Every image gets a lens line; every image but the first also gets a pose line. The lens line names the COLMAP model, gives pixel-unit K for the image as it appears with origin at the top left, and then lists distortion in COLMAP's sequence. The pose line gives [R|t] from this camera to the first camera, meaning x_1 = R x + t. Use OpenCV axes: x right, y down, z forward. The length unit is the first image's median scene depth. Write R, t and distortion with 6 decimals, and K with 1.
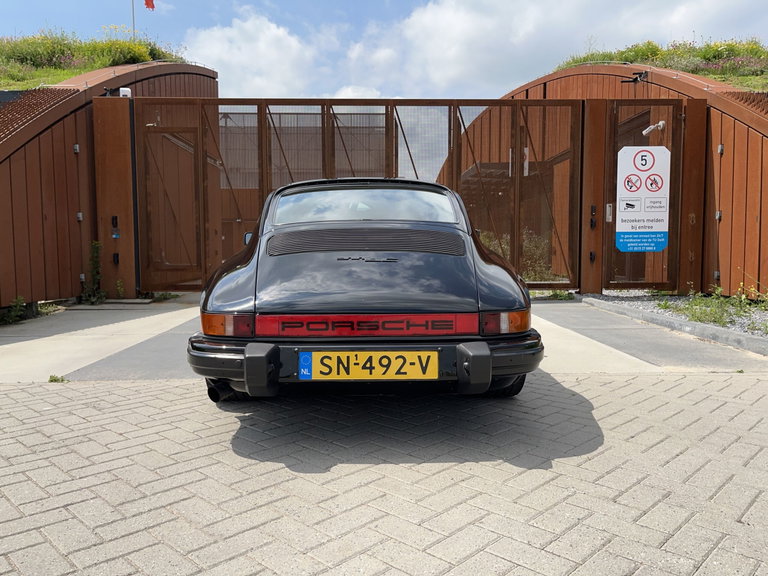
lens RADIAL K [[588.7, 0, 387.0], [0, 588.7, 290.4], [0, 0, 1]] dist [0.067238, -0.104118]
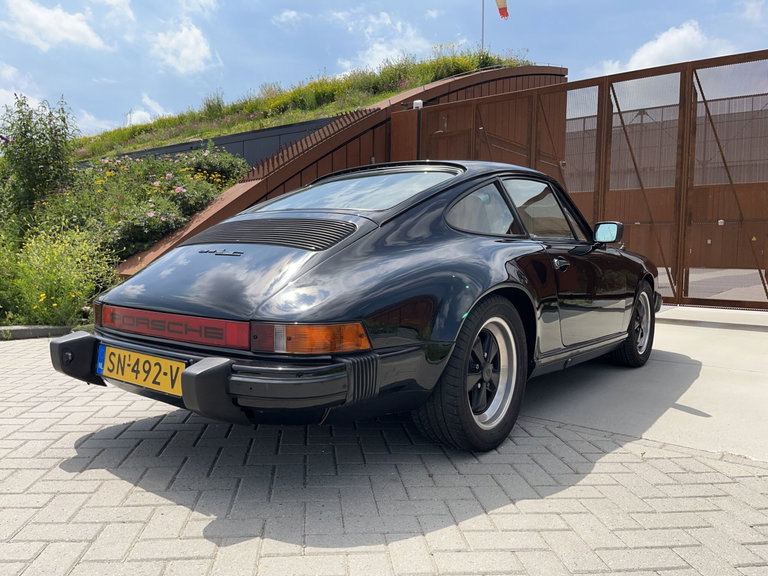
lens RADIAL K [[593.9, 0, 377.9], [0, 593.9, 289.0], [0, 0, 1]] dist [0.008326, 0.003114]
pose [[0.761235, 0.050430, -0.646513, 0.216298], [-0.057612, 0.998289, 0.010034, -0.006210], [0.645912, 0.029609, 0.762837, 0.142280]]
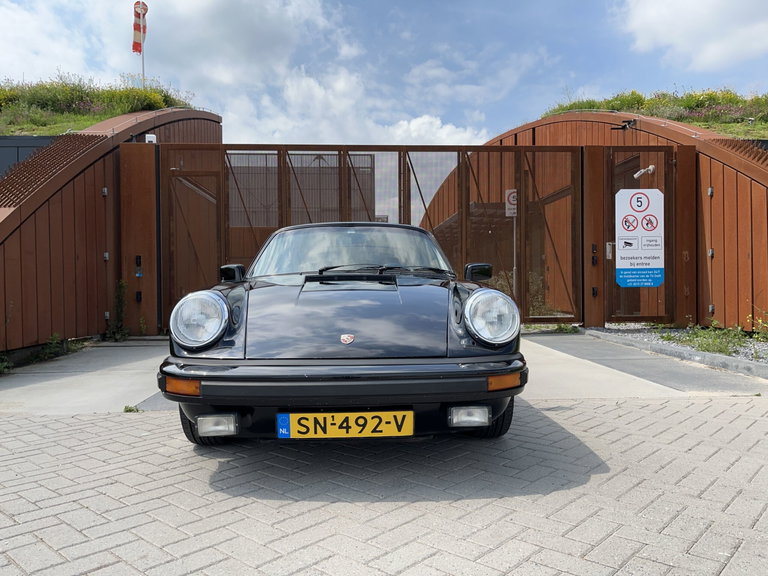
lens RADIAL K [[587.2, 0, 386.9], [0, 587.2, 289.6], [0, 0, 1]] dist [0.051976, -0.068576]
pose [[0.999412, -0.005787, 0.033809, -0.060278], [0.007930, 0.997945, -0.063588, 0.002986], [-0.033372, 0.063819, 0.997403, -0.038327]]
